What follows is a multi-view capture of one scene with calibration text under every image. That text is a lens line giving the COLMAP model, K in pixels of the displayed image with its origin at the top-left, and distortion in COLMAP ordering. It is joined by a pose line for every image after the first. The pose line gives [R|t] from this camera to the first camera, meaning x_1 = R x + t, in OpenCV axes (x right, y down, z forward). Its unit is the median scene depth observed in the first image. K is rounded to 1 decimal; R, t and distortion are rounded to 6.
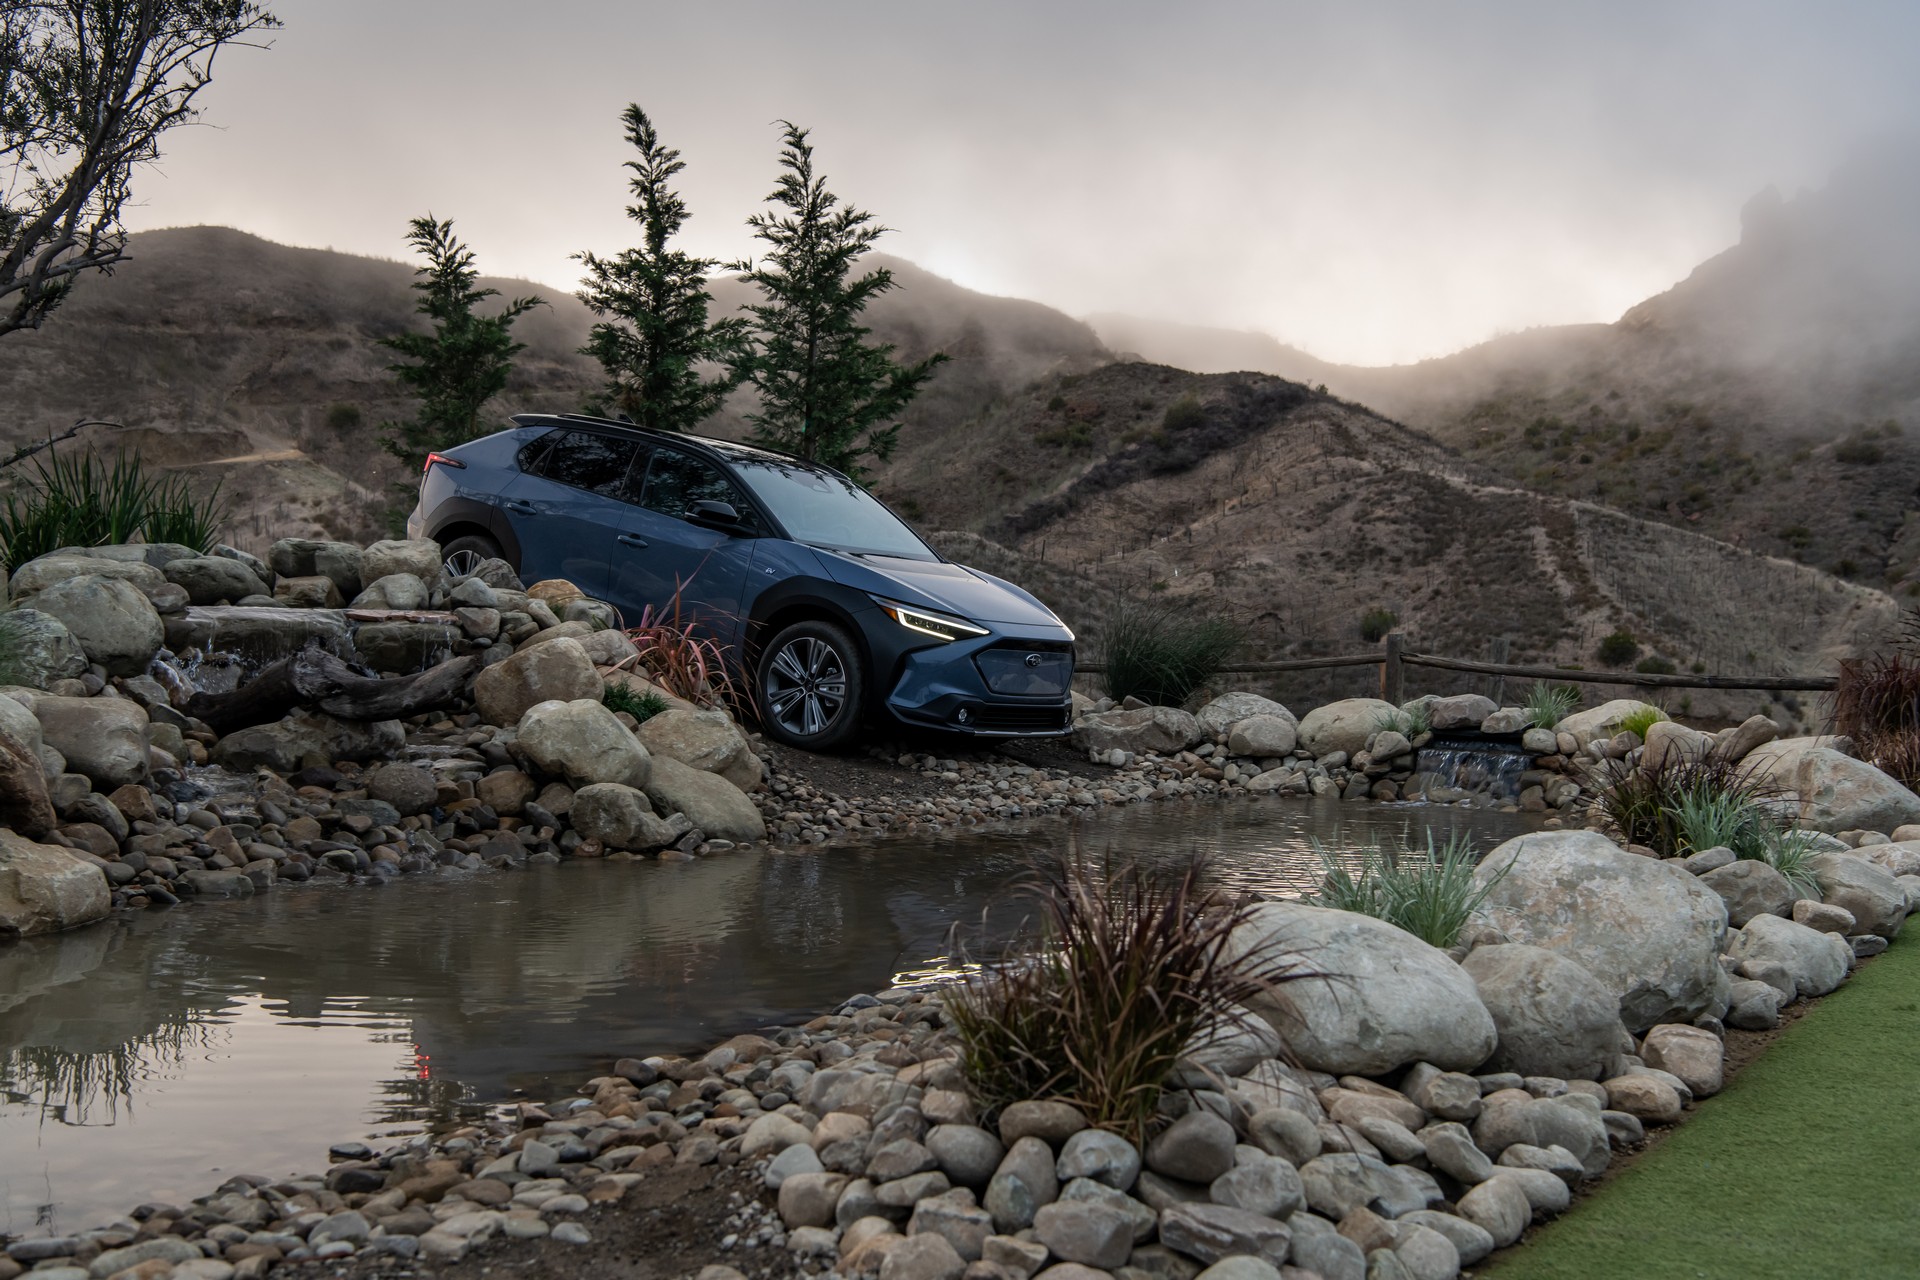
lens RADIAL K [[2225.3, 0, 960.0], [0, 2225.3, 640.0], [0, 0, 1]] dist [-0.001467, -0.021300]
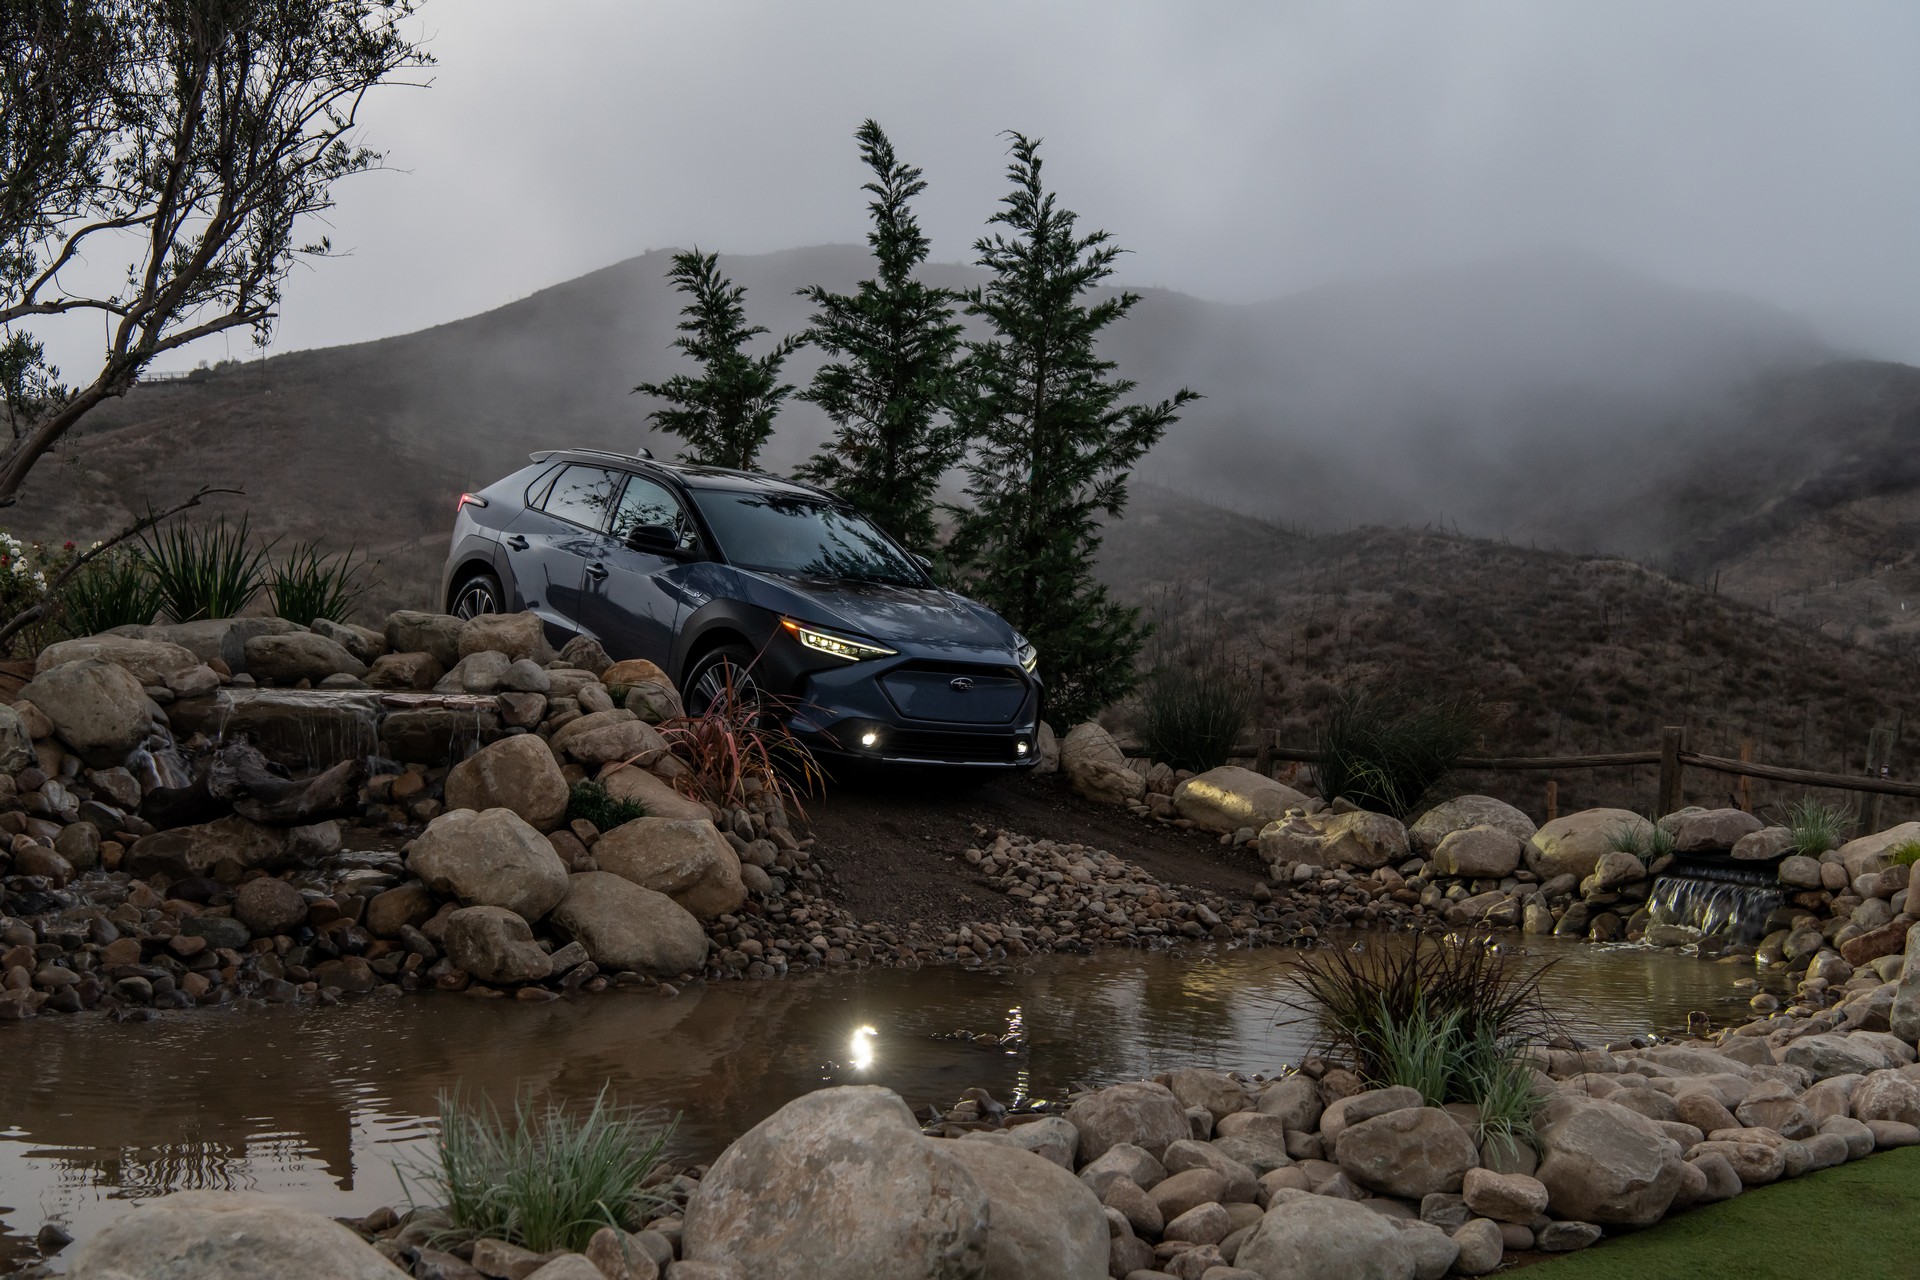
lens RADIAL K [[2436.4, 0, 960.0], [0, 2436.4, 640.0], [0, 0, 1]] dist [-0.002653, 0.008740]
pose [[0.960459, 0.005510, -0.278368, 0.171496], [-0.009656, 0.999862, -0.013527, -0.017943], [0.278255, 0.015680, 0.960379, 0.067773]]
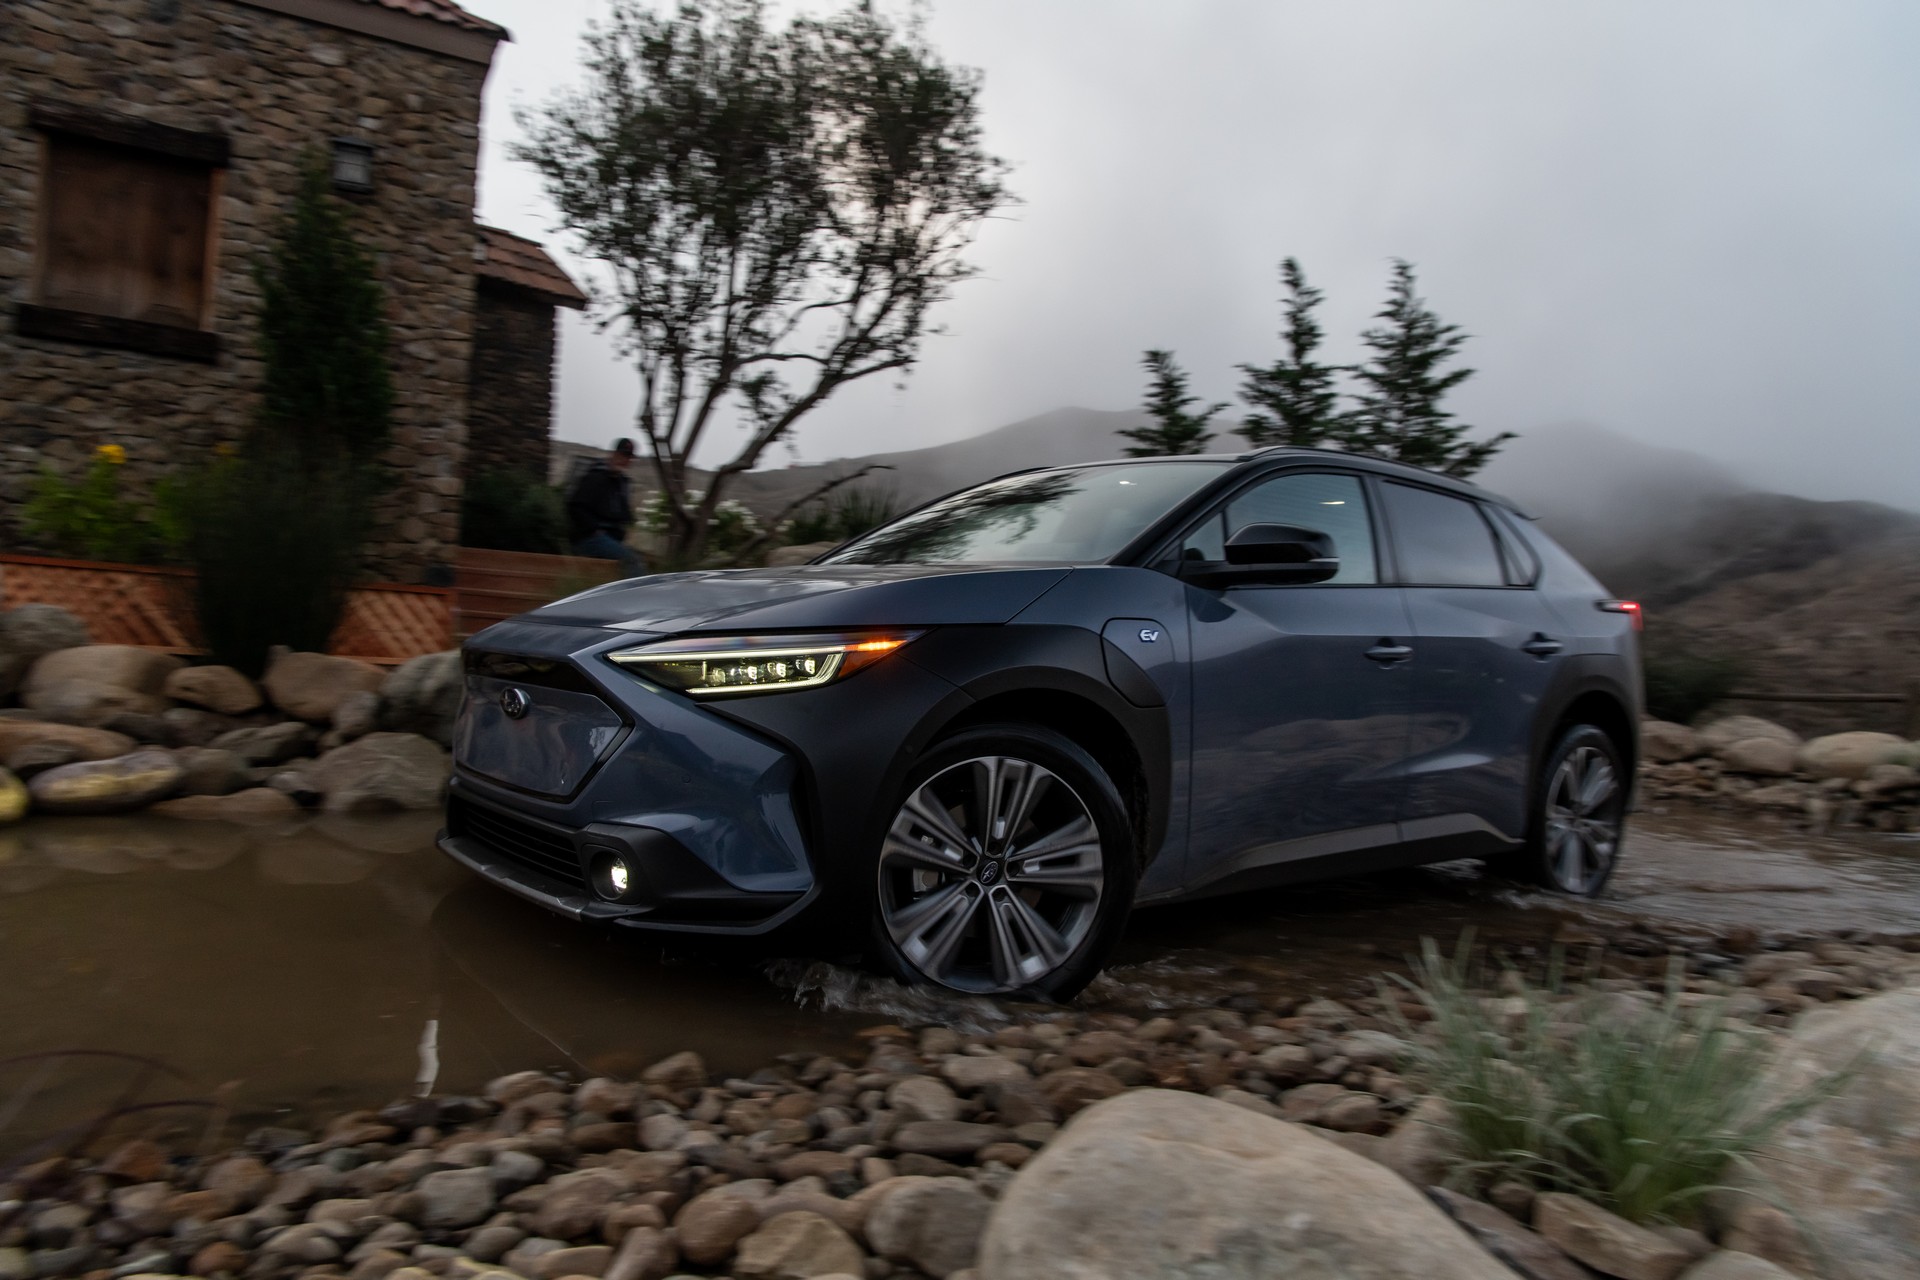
lens RADIAL K [[1291.1, 0, 960.0], [0, 1291.1, 640.0], [0, 0, 1]] dist [-0.000191, 0.000112]
pose [[0.887209, 0.068818, -0.456206, 0.059118], [-0.071655, 0.997368, 0.011100, 0.005379], [0.455769, 0.022842, 0.889805, 0.197607]]
